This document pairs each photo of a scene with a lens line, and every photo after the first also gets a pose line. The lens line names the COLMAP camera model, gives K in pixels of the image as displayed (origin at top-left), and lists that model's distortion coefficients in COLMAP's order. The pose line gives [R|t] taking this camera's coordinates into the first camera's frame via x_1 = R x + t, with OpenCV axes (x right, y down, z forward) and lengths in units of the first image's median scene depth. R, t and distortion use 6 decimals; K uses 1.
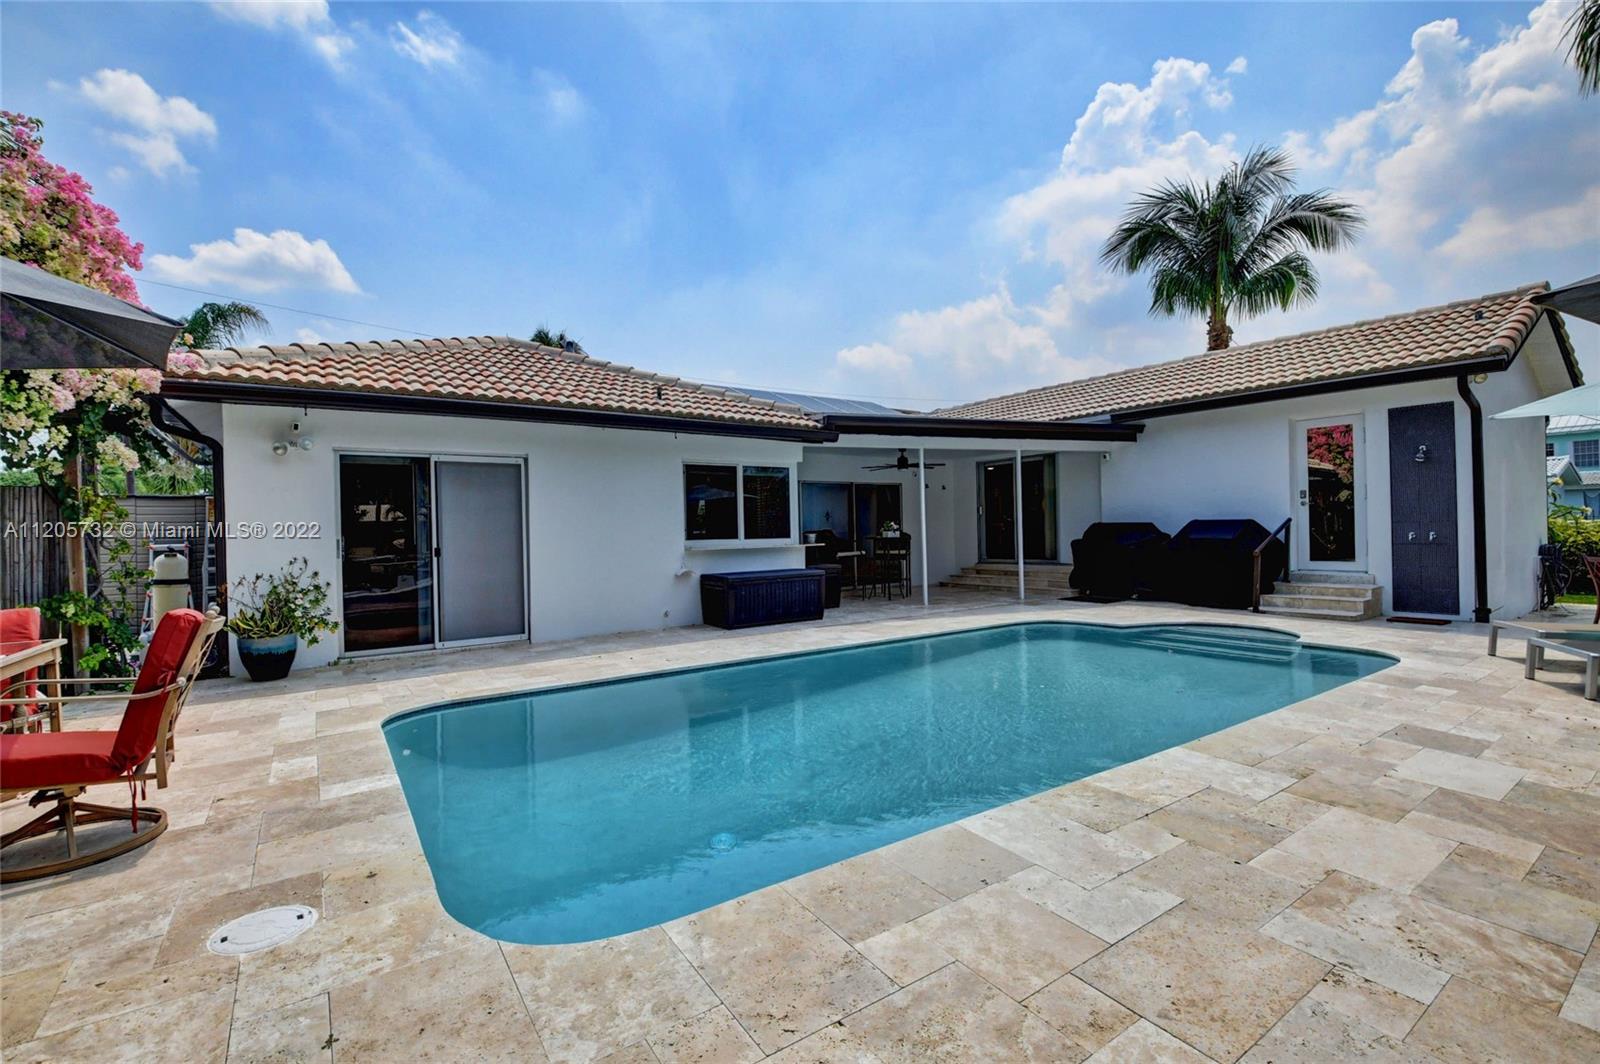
lens RADIAL K [[715.5, 0, 792.3], [0, 715.5, 537.3], [0, 0, 1]] dist [0.001645, -0.014954]
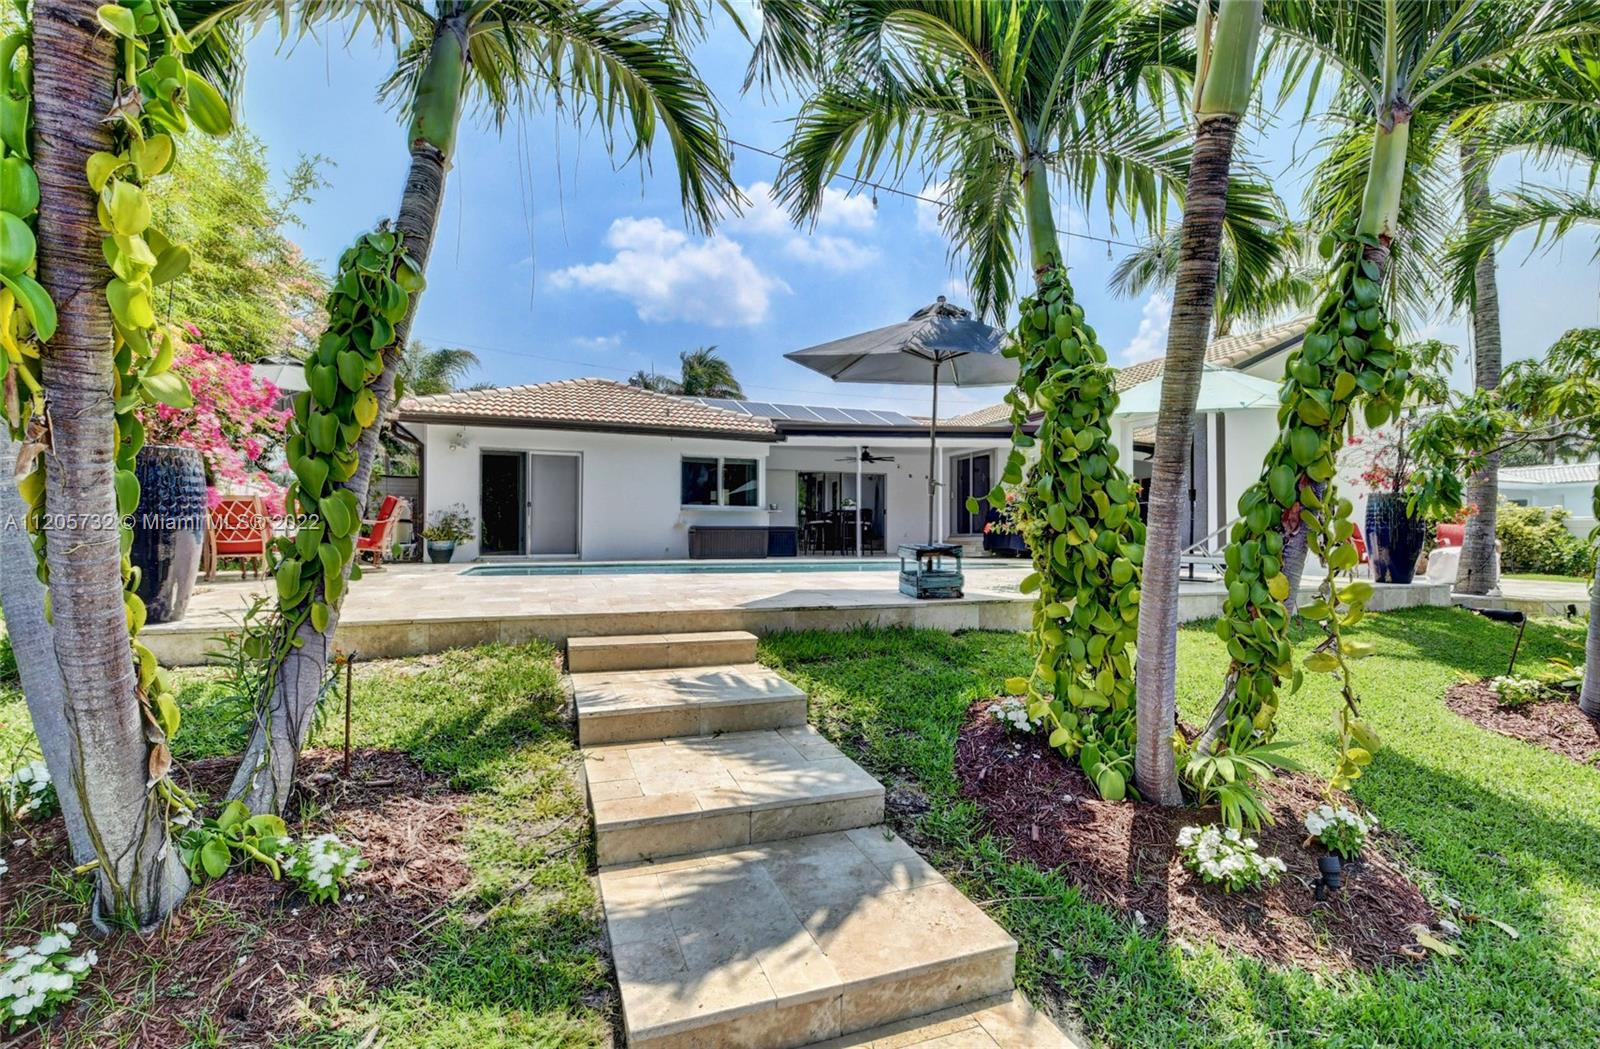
lens RADIAL K [[725.8, 0, 803.7], [0, 725.8, 529.5], [0, 0, 1]] dist [0.002982, 0.000046]
pose [[0.971722, 0.016633, -0.235543, 0.707091], [-0.021506, 0.999604, -0.018135, 0.119613], [0.235148, 0.022688, 0.971695, -0.717051]]
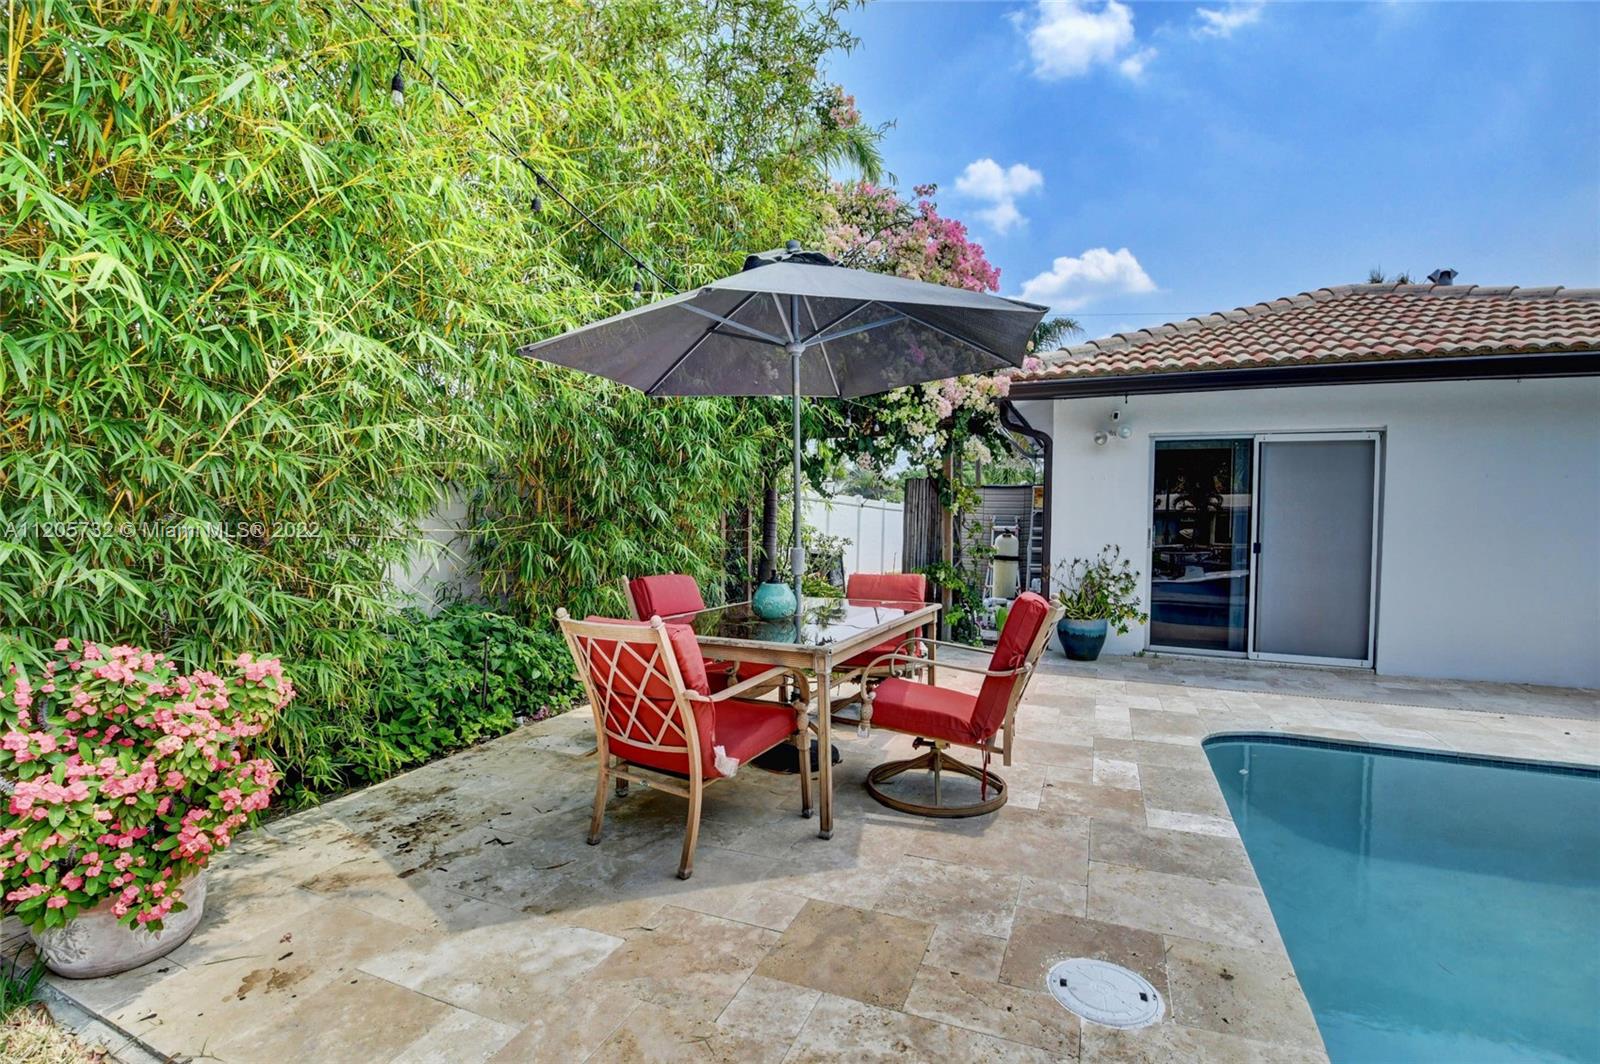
lens RADIAL K [[715.5, 0, 786.8], [0, 715.5, 519.1], [0, 0, 1]] dist [0.001645, -0.014954]
pose [[0.531562, 0.029224, -0.846515, -0.080817], [-0.037826, 0.999227, 0.010743, -0.001730], [0.846174, 0.026310, 0.532256, 0.070160]]
